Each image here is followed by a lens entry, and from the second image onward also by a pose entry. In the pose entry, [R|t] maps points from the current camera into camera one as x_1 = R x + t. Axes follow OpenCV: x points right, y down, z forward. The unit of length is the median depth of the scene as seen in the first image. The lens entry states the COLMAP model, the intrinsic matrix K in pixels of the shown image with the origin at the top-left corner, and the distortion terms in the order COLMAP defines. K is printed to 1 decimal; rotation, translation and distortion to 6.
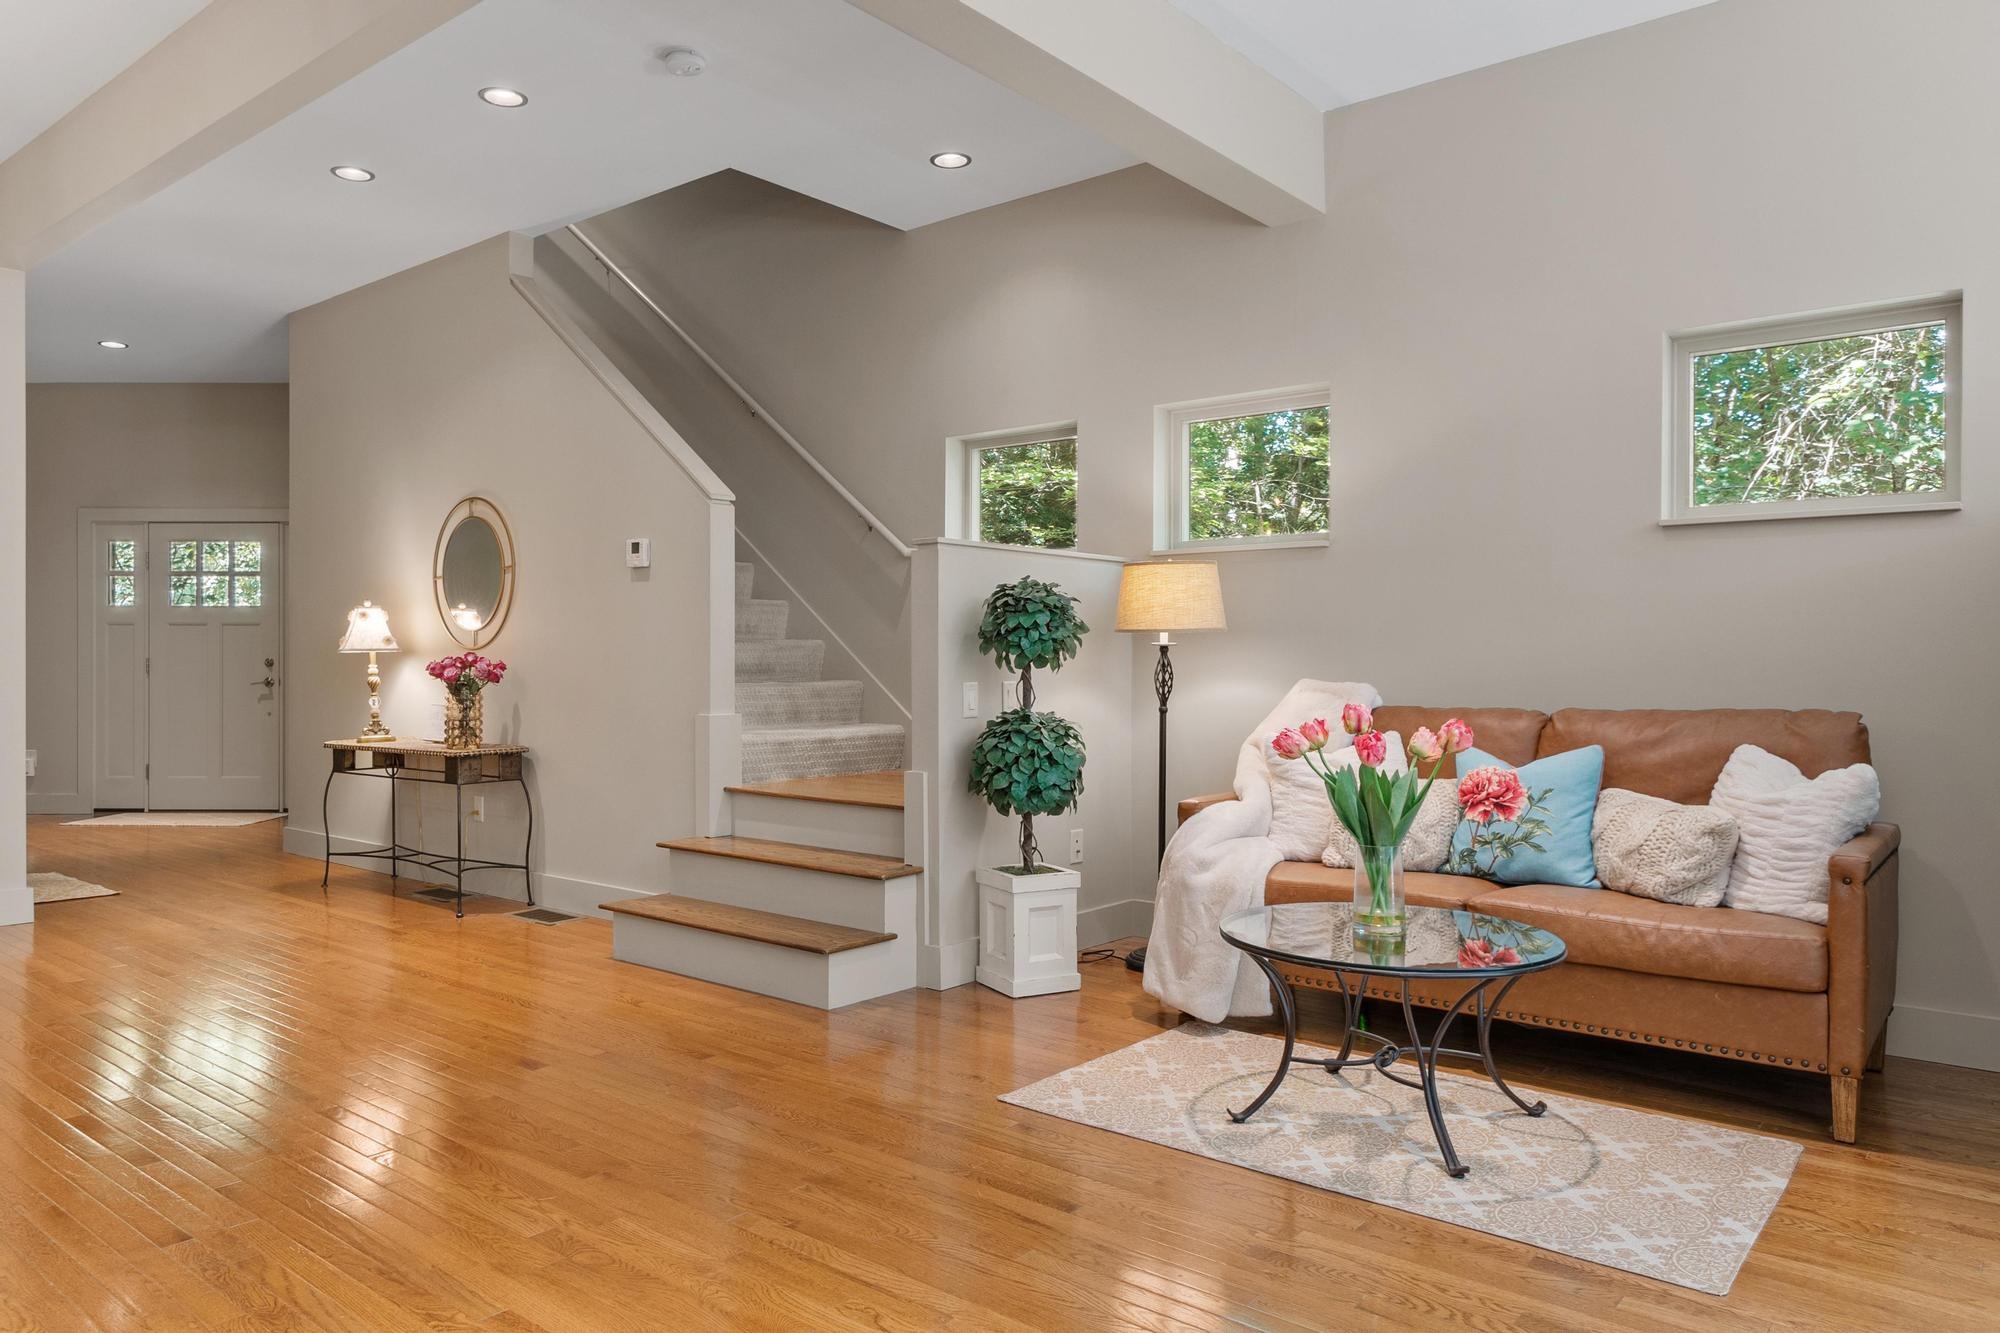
lens RADIAL K [[1351.2, 0, 1000.0], [0, 1351.2, 666.5], [0, 0, 1]] dist [0.033366, -0.000562]
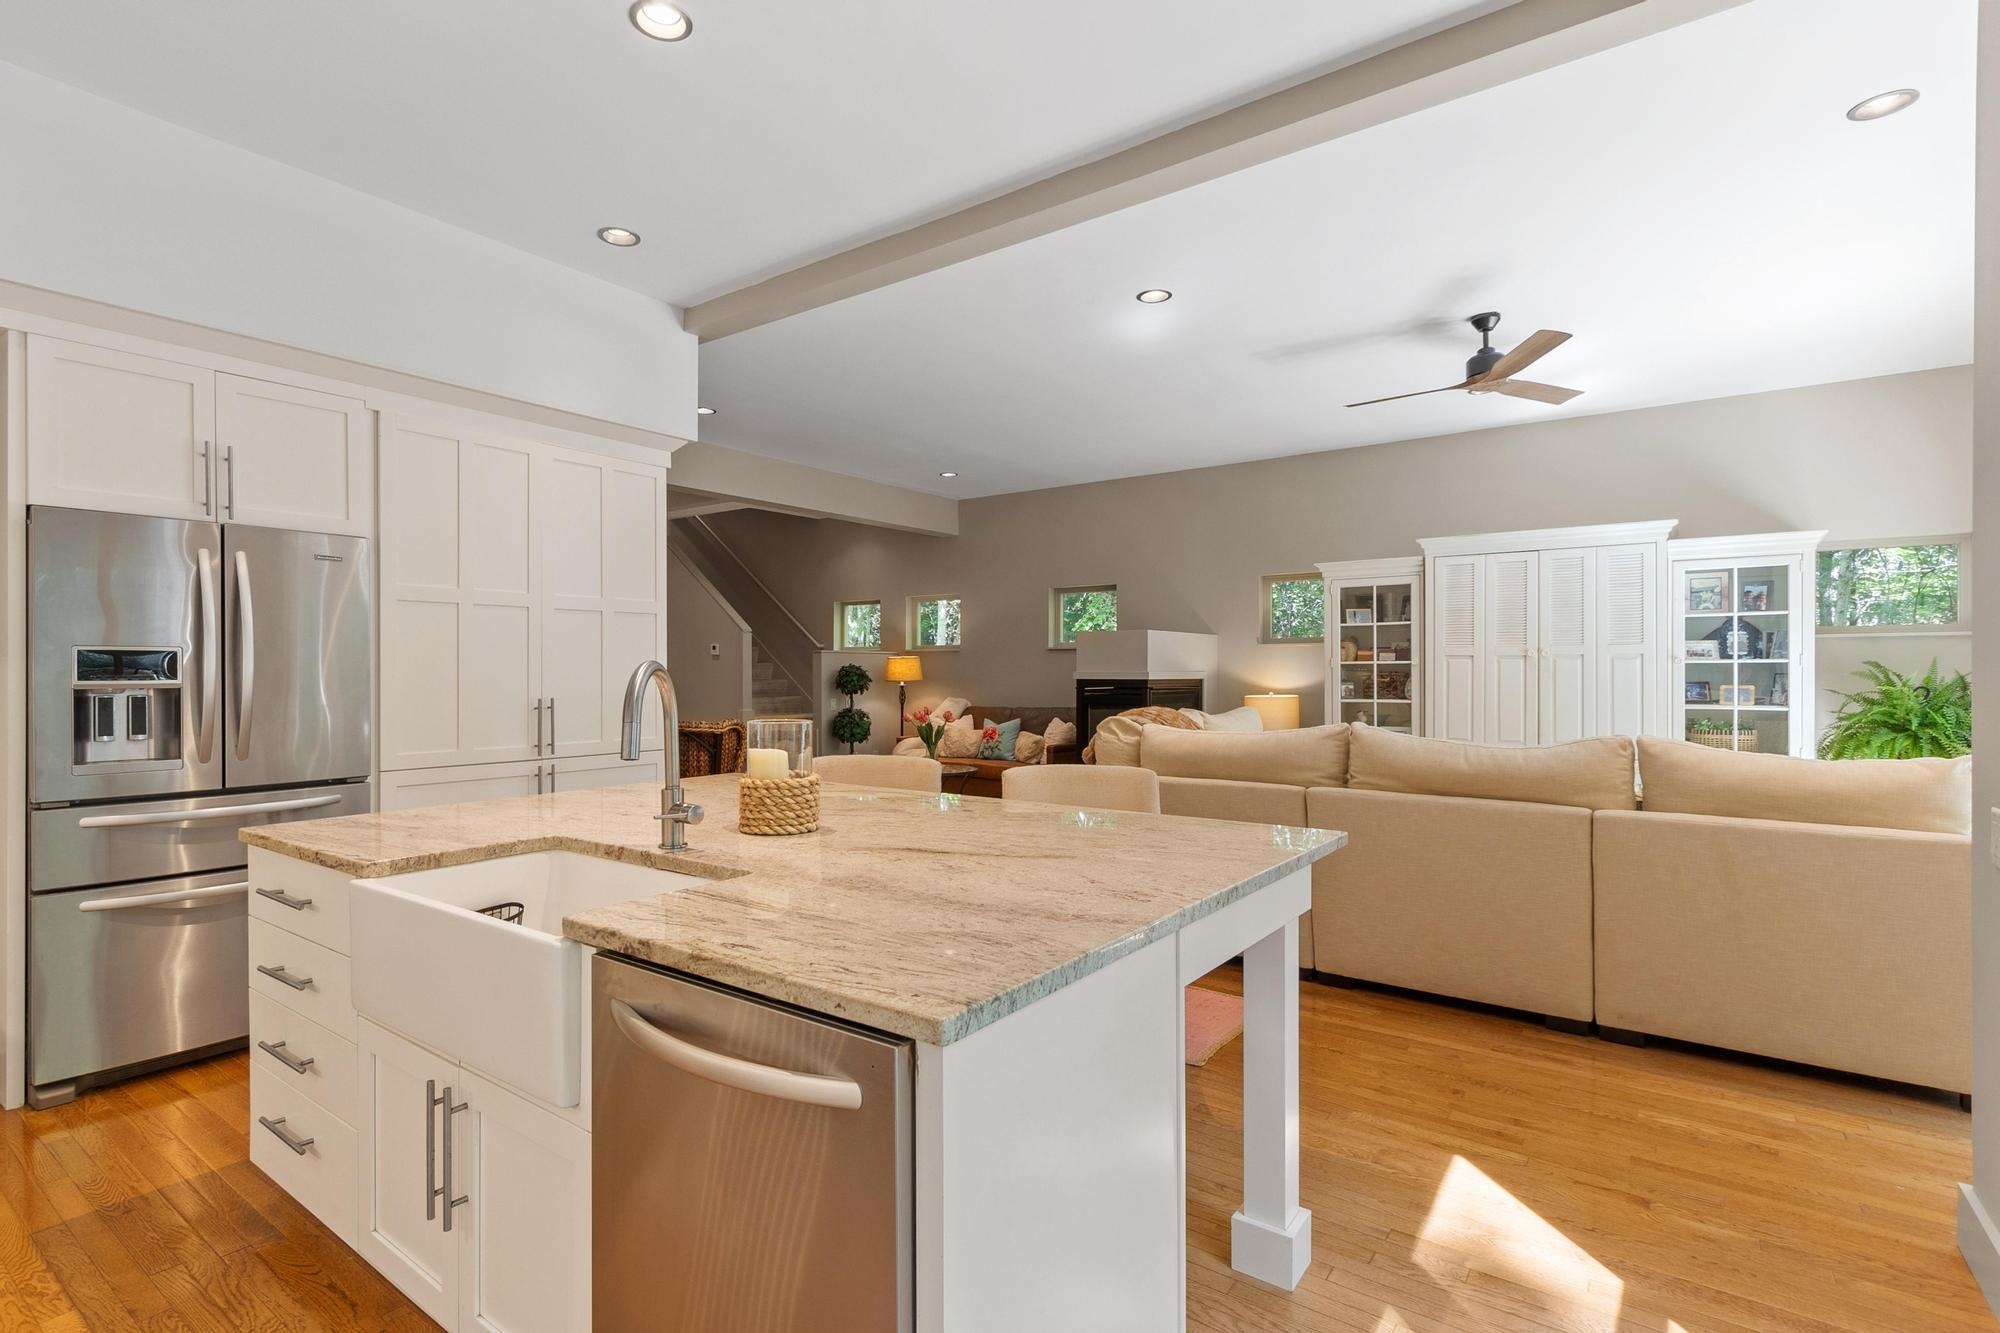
lens RADIAL K [[929.6, 0, 949.8], [0, 929.6, 669.4], [0, 0, 1]] dist [-0.002162, -0.000264]
pose [[0.999592, -0.004972, 0.028138, 0.204595], [0.005099, 0.999977, -0.004423, -0.049847], [-0.028116, 0.004565, 0.999594, -1.217584]]
